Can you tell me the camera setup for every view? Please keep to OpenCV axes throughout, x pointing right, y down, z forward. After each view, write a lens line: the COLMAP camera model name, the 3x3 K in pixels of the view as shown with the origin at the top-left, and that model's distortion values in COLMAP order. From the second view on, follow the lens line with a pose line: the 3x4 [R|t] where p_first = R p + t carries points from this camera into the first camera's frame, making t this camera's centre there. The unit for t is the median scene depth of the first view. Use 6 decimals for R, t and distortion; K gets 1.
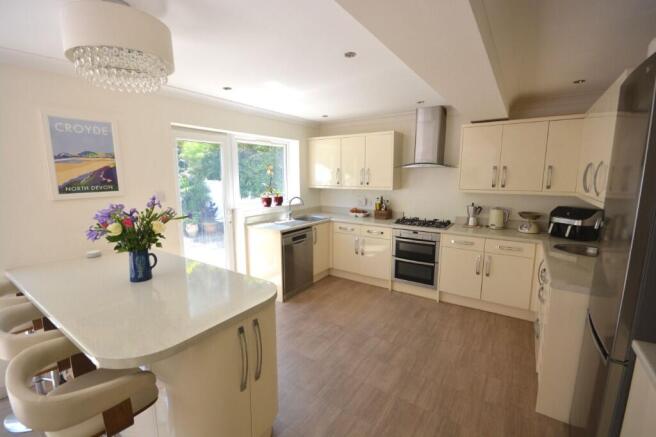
lens RADIAL K [[292.5, 0, 326.6], [0, 292.5, 218.3], [0, 0, 1]] dist [0.001595, 0.000078]
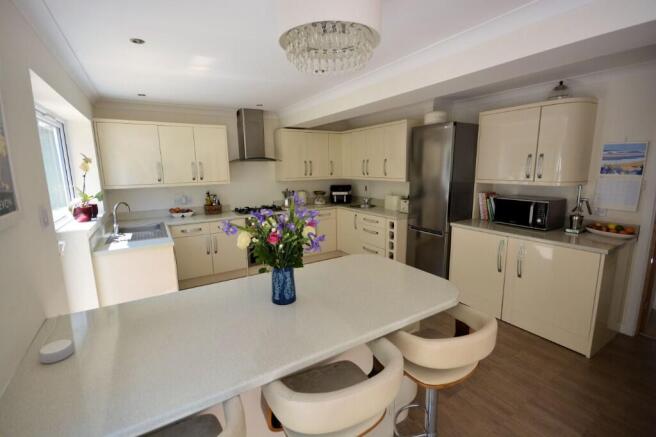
lens RADIAL K [[295.6, 0, 327.6], [0, 295.6, 218.1], [0, 0, 1]] dist [-0.001344, 0.000085]
pose [[0.408905, -0.165907, 0.897369, -0.584817], [0.153846, 0.981794, 0.111412, -0.037923], [-0.899515, 0.092500, 0.426985, 0.247934]]
